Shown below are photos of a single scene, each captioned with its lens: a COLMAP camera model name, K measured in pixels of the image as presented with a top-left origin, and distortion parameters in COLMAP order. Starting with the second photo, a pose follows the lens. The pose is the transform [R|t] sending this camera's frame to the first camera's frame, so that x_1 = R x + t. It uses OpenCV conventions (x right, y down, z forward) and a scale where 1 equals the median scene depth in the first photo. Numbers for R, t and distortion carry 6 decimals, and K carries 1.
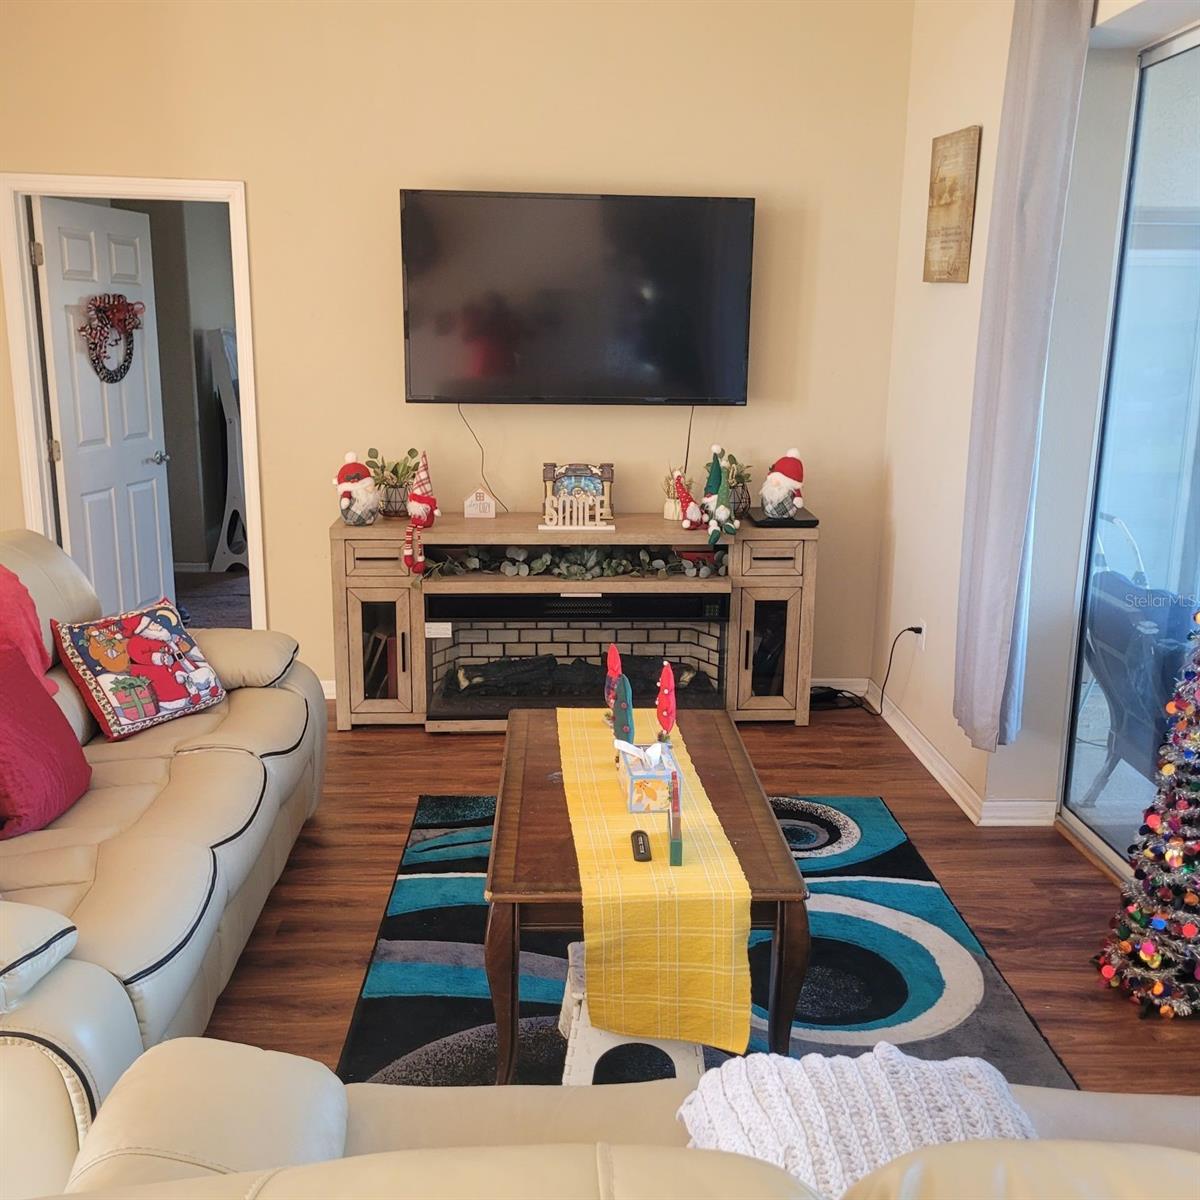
lens RADIAL K [[1200.8, 0, 600.6], [0, 1200.8, 600.2], [0, 0, 1]] dist [0.015381, 0.000000]
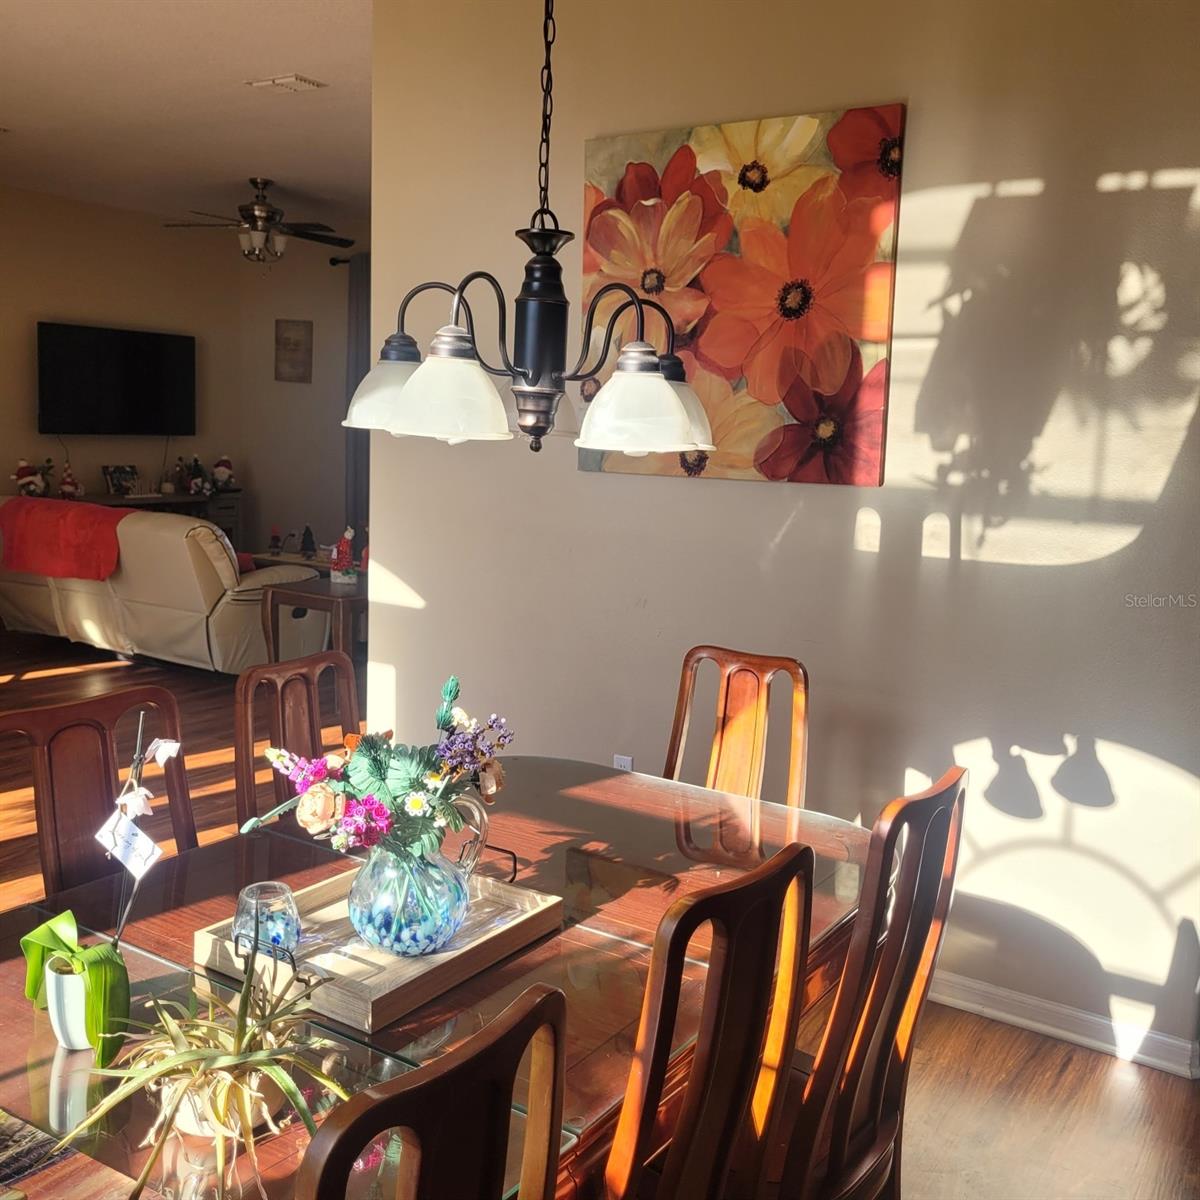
lens RADIAL K [[1200.8, 0, 599.9], [0, 1200.8, 598.9], [0, 0, 1]] dist [0.015381, 0.000000]
pose [[0.586994, -0.111956, 0.801813, -1.181836], [0.149241, 0.988383, 0.028750, 0.161815], [-0.795717, 0.102787, 0.596884, -0.764222]]
